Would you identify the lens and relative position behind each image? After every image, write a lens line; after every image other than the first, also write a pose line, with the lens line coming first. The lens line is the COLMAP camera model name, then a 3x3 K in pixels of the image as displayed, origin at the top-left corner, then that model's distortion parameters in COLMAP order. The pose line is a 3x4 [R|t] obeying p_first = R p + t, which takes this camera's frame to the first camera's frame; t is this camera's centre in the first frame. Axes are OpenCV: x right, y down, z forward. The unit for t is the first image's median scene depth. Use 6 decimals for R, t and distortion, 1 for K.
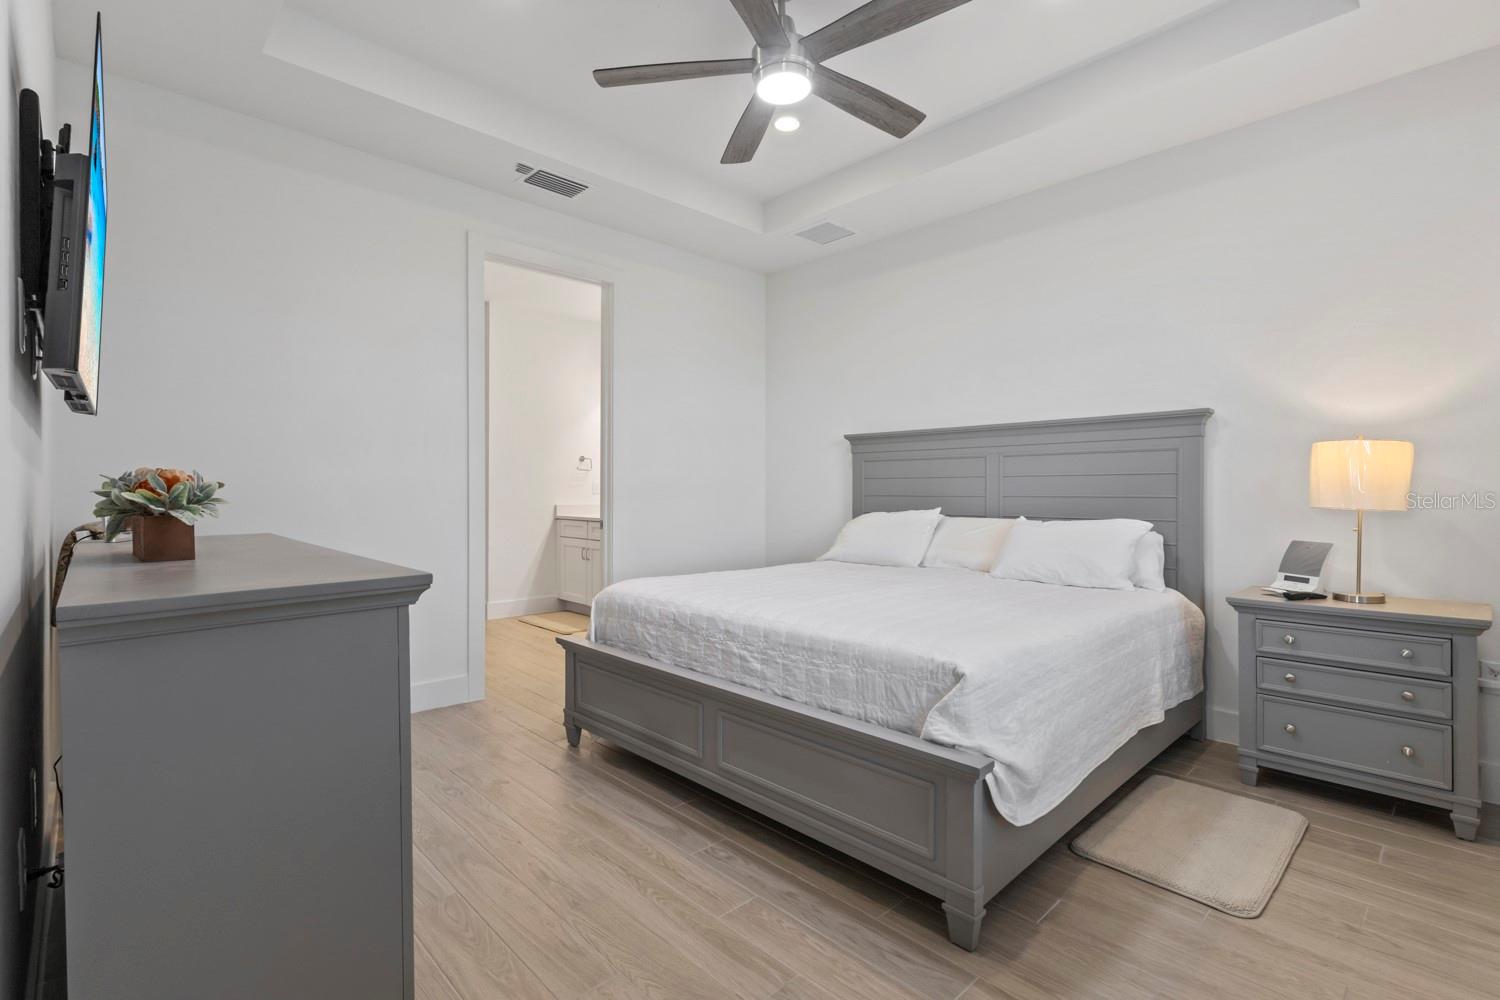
lens RADIAL K [[694.7, 0, 747.8], [0, 694.7, 495.8], [0, 0, 1]] dist [-0.000542, -0.000216]
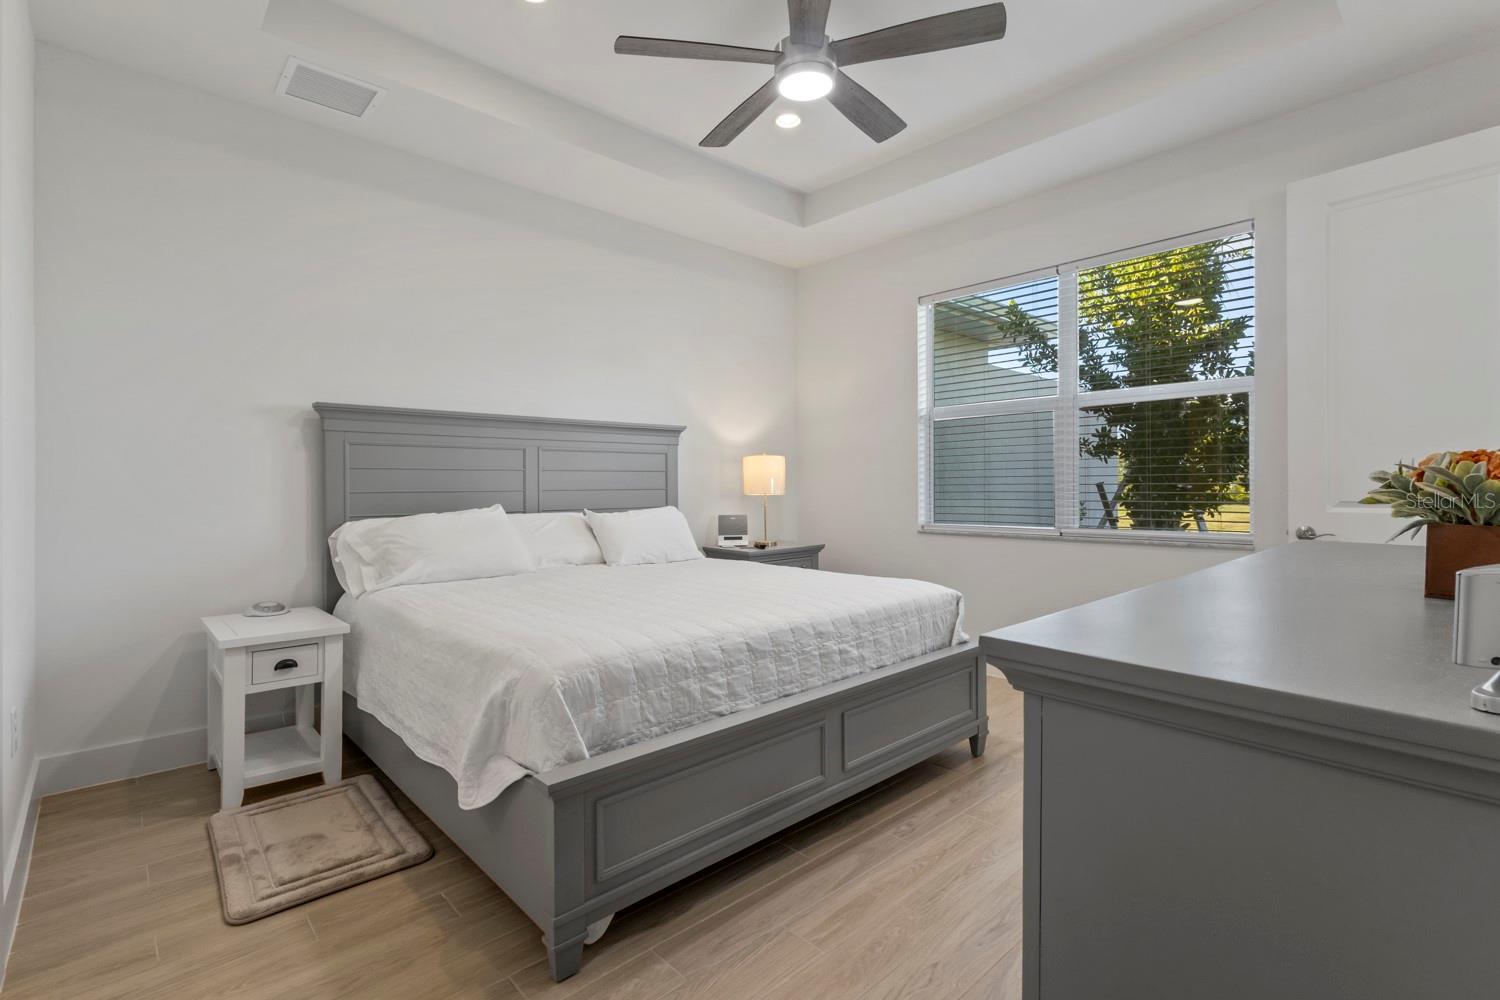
lens RADIAL K [[694.7, 0, 745.1], [0, 694.7, 495.7], [0, 0, 1]] dist [-0.000542, -0.000216]
pose [[0.013137, -0.016482, 0.999778, -0.934677], [0.012717, 0.999786, 0.016315, -0.007189], [-0.999833, 0.012500, 0.013343, 1.051466]]
